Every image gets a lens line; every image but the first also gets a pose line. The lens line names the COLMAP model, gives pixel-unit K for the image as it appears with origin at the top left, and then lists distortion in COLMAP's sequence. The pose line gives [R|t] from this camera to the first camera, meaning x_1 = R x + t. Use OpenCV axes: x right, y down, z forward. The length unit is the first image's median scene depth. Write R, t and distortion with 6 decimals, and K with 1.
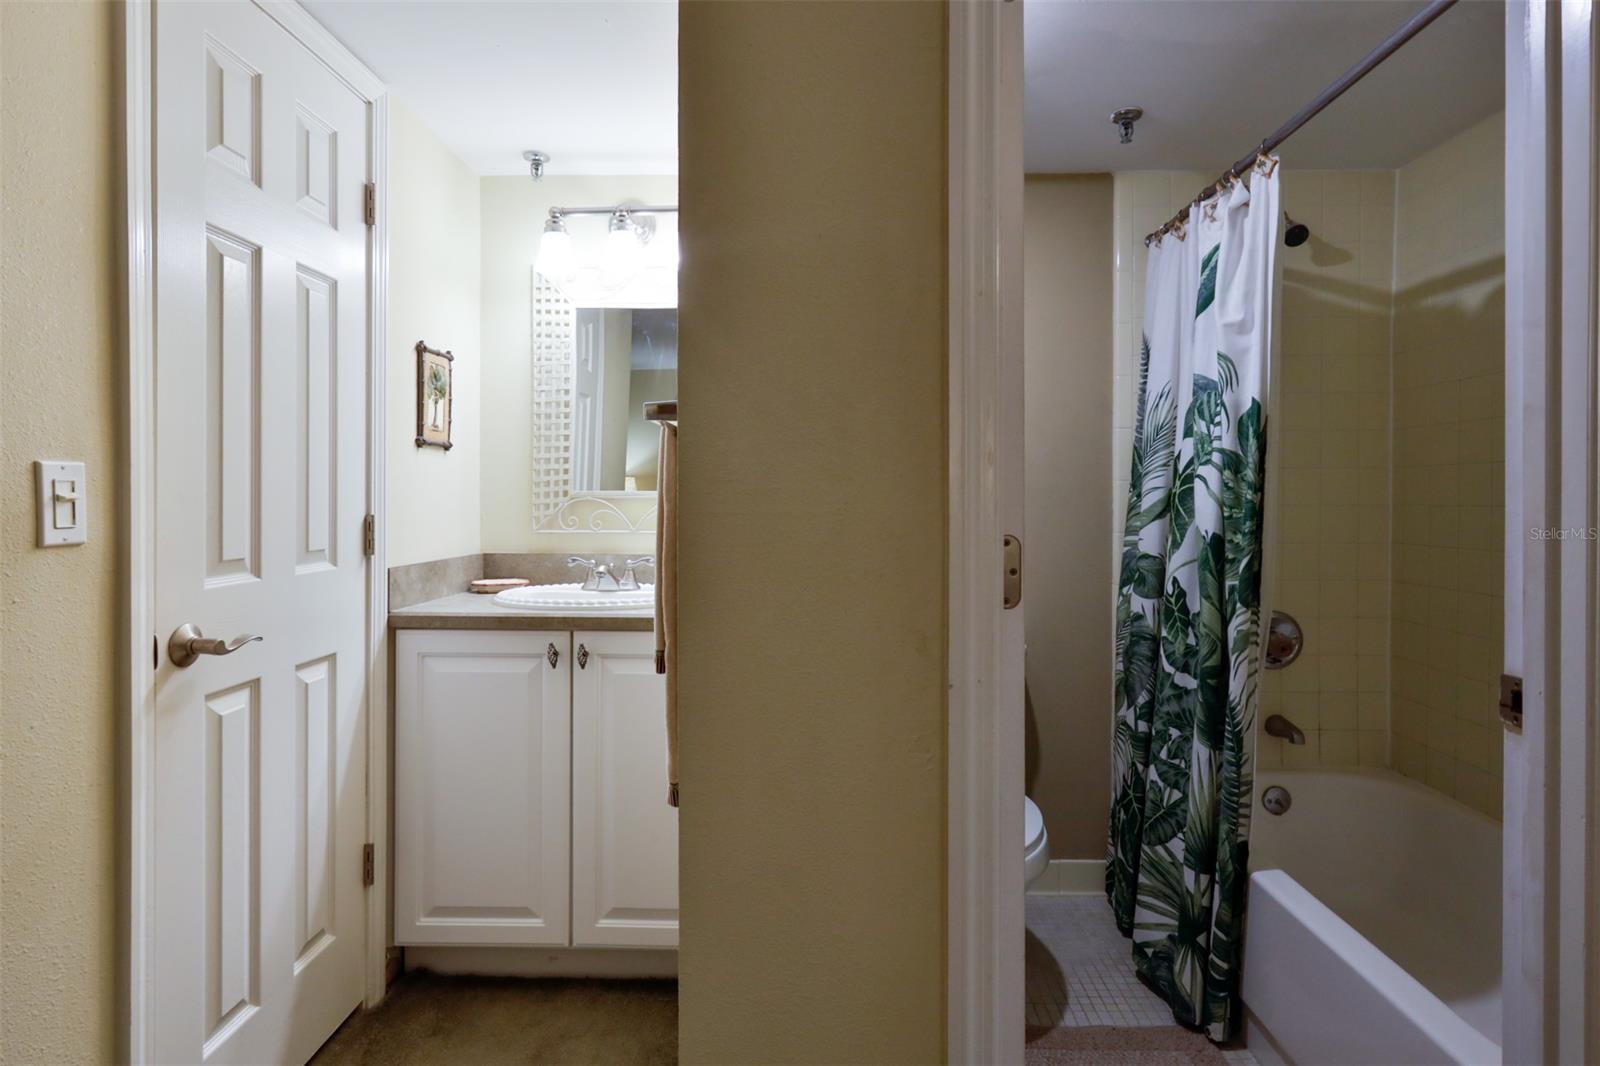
lens RADIAL K [[823.5, 0, 803.1], [0, 823.5, 504.5], [0, 0, 1]] dist [-0.004389, 0.001444]
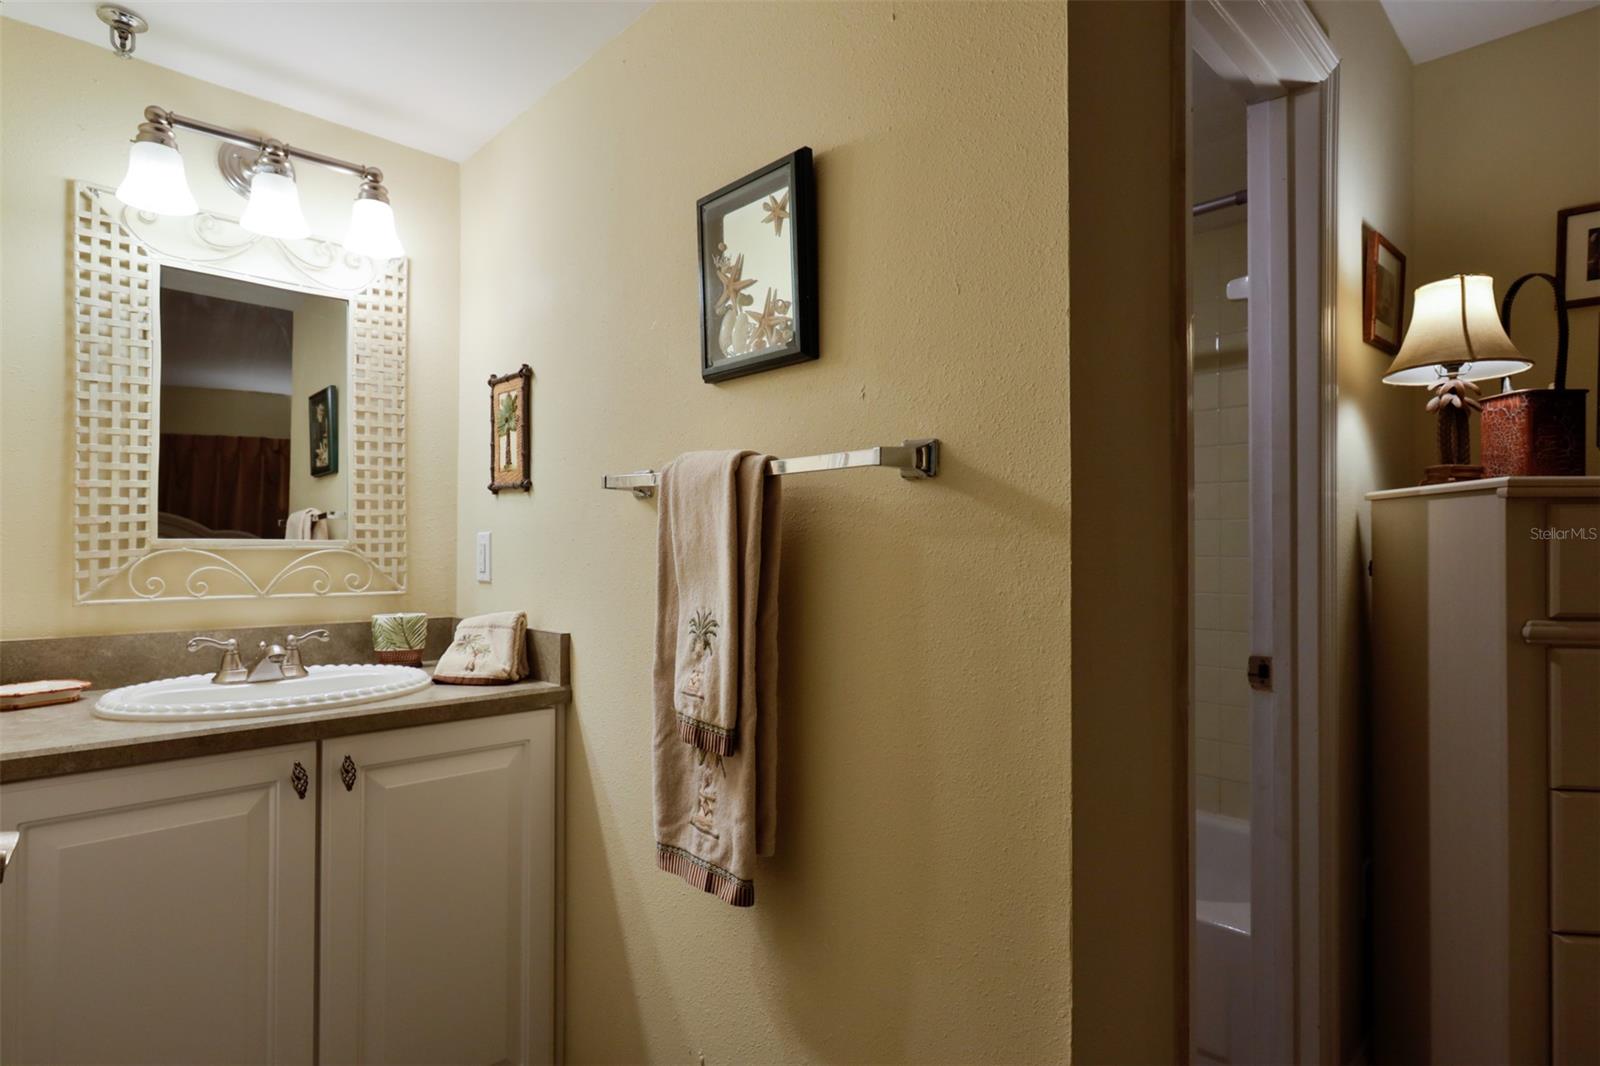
lens RADIAL K [[823.5, 0, 746.8], [0, 823.5, 548.1], [0, 0, 1]] dist [-0.004389, 0.001444]
pose [[0.726084, -0.003591, 0.687596, -0.467483], [0.005321, 0.999986, -0.000396, -0.007292], [-0.687585, 0.003946, 0.726093, 0.226920]]
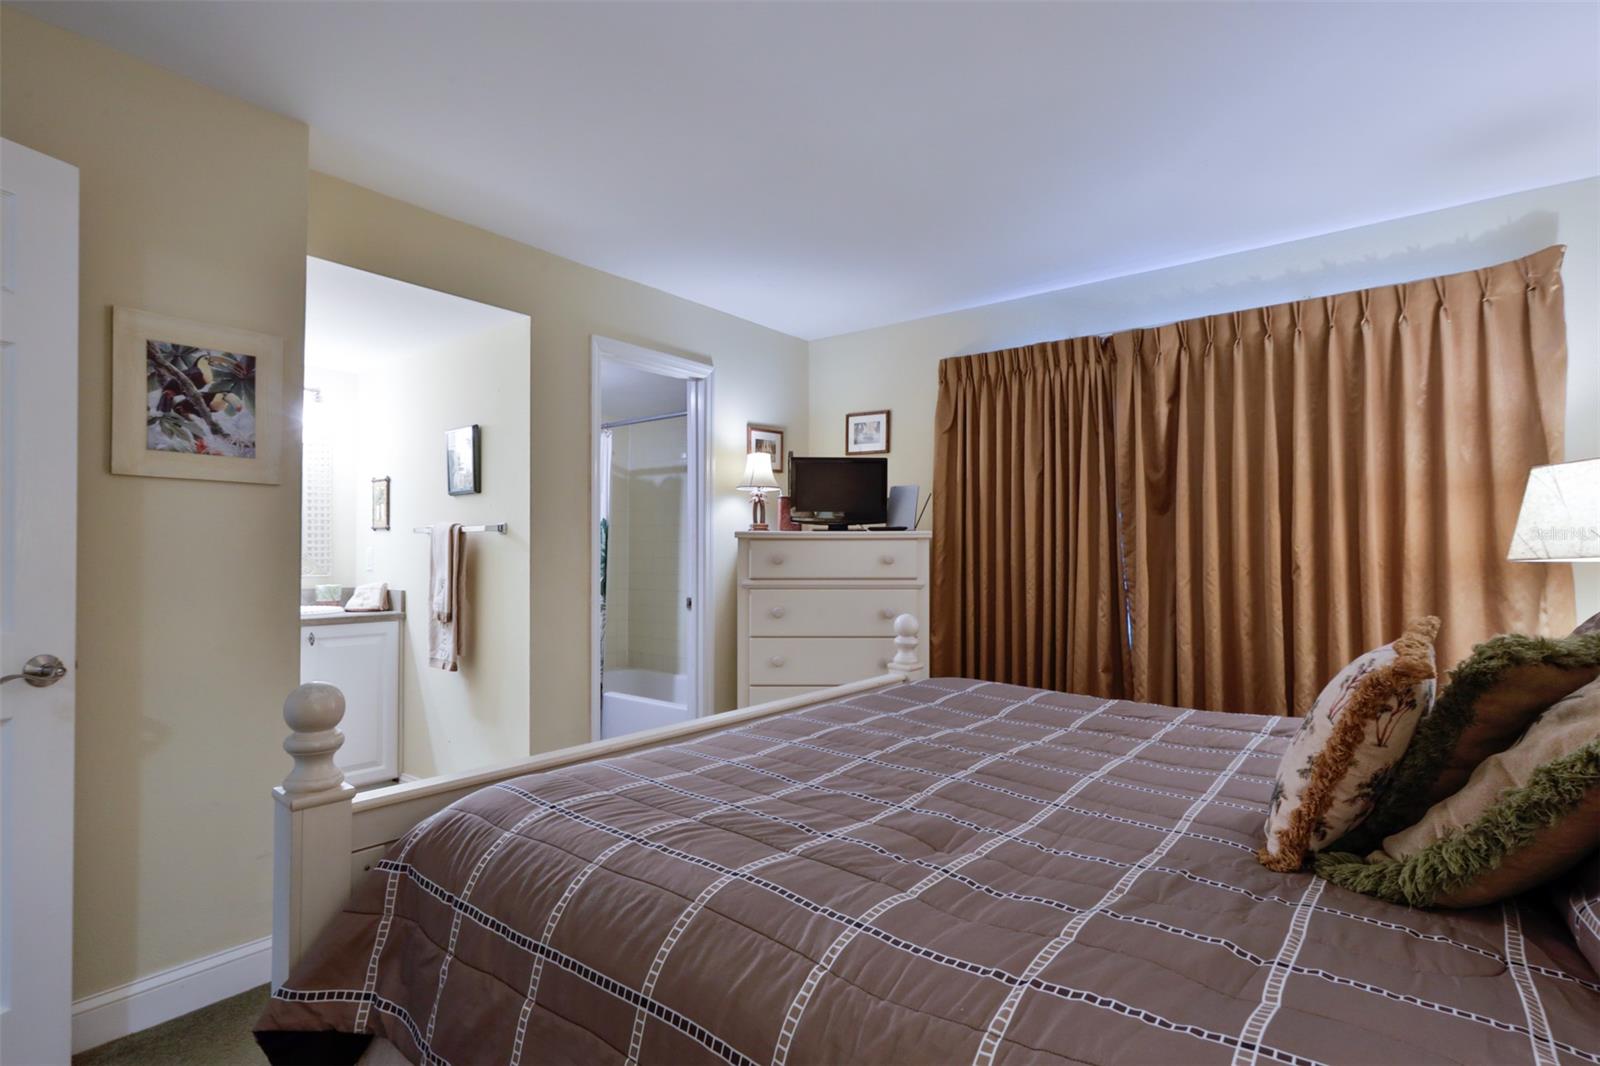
lens RADIAL K [[762.2, 0, 764.9], [0, 762.2, 546.8], [0, 0, 1]] dist [-0.012092, 0.001814]
pose [[0.615144, 0.005193, 0.788398, -0.908294], [0.006248, 0.999915, -0.011461, -0.002783], [-0.788390, 0.011976, 0.615059, -0.786896]]
